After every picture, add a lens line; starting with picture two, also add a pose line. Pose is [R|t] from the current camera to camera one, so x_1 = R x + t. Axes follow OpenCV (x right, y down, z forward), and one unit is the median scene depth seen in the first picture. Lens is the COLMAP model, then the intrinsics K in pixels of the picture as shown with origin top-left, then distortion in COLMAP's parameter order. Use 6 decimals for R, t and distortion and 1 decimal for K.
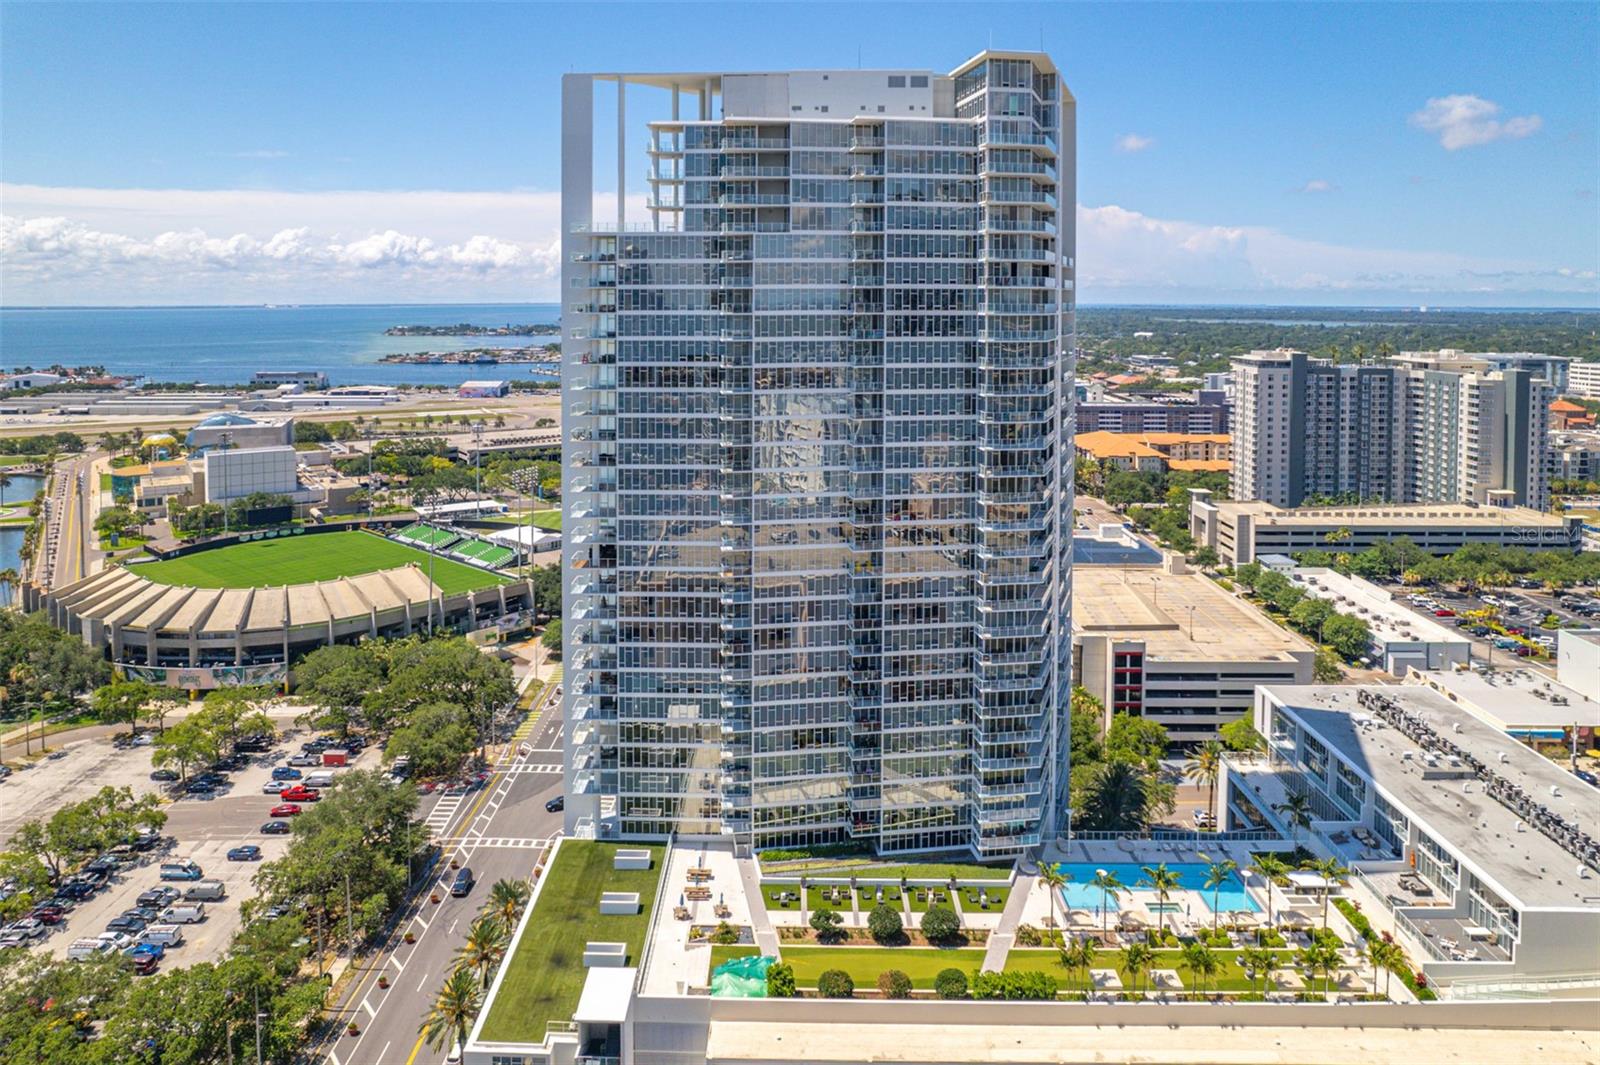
lens RADIAL K [[1049.8, 0, 808.3], [0, 1049.8, 509.8], [0, 0, 1]] dist [-0.050001, 0.026505]
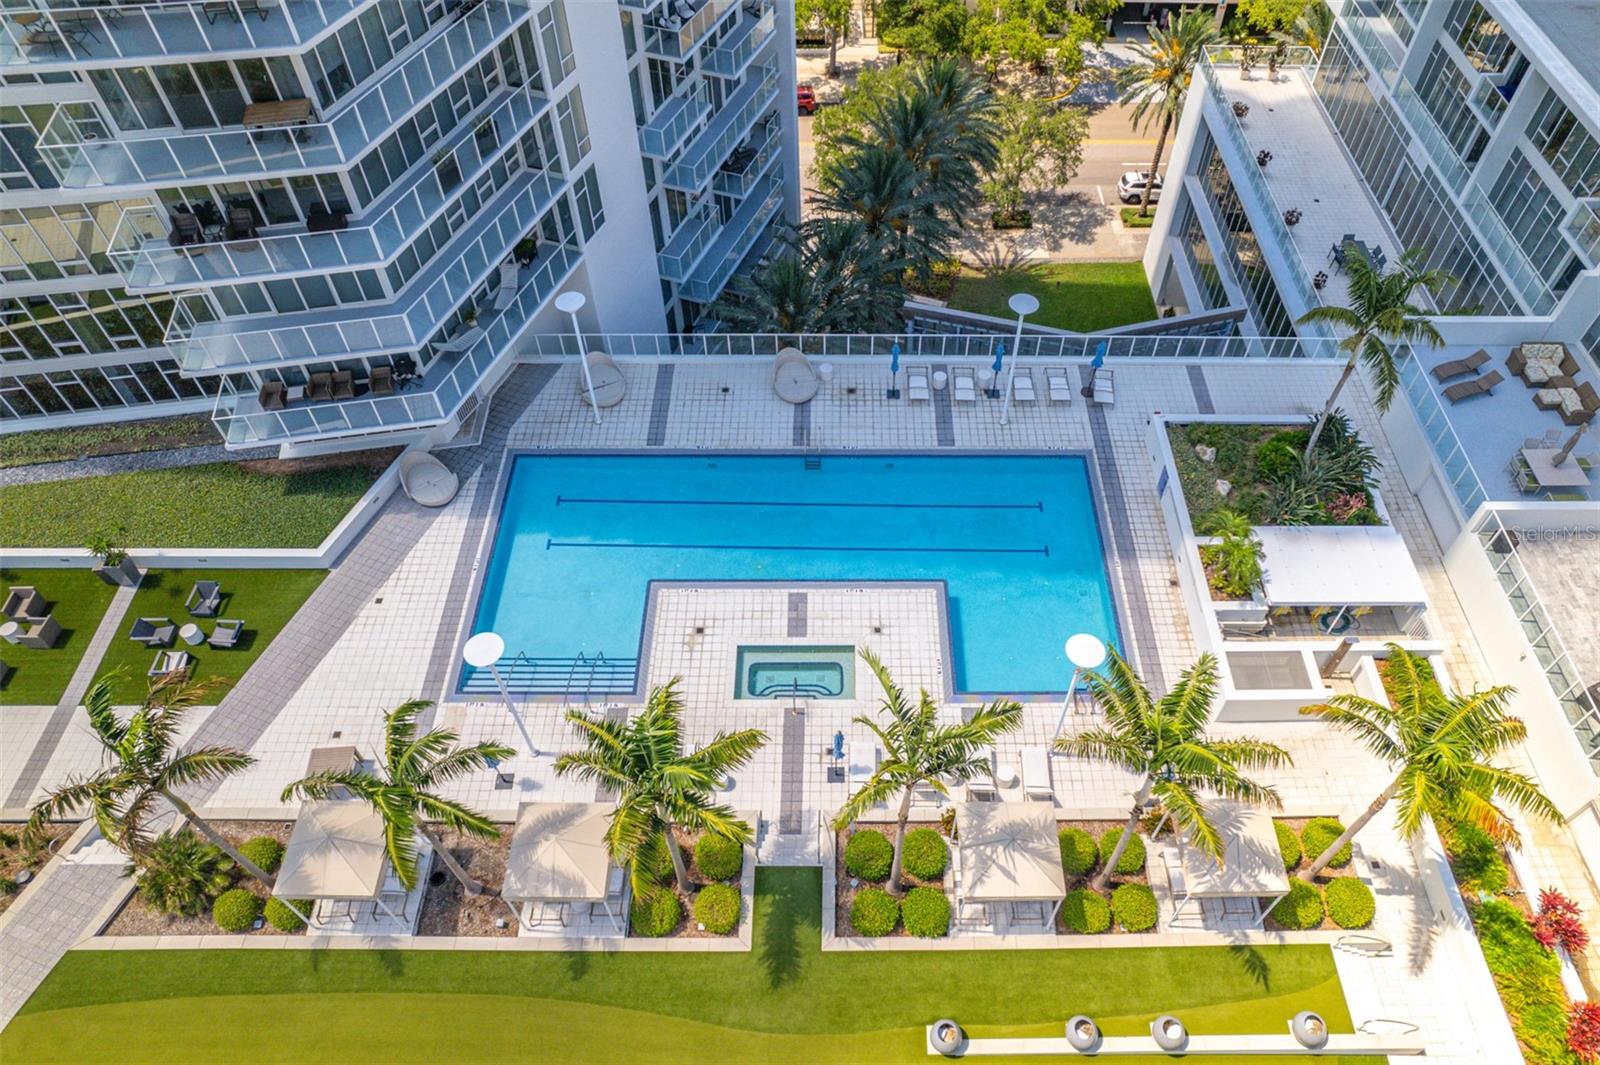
lens RADIAL K [[1049.8, 0, 808.3], [0, 1049.8, 509.8], [0, 0, 1]] dist [-0.050001, 0.026505]
pose [[0.999667, 0.000240, -0.025806, 0.260768], [0.016277, 0.770085, 0.637734, 0.117962], [0.020026, -0.637942, 0.769824, 0.589337]]
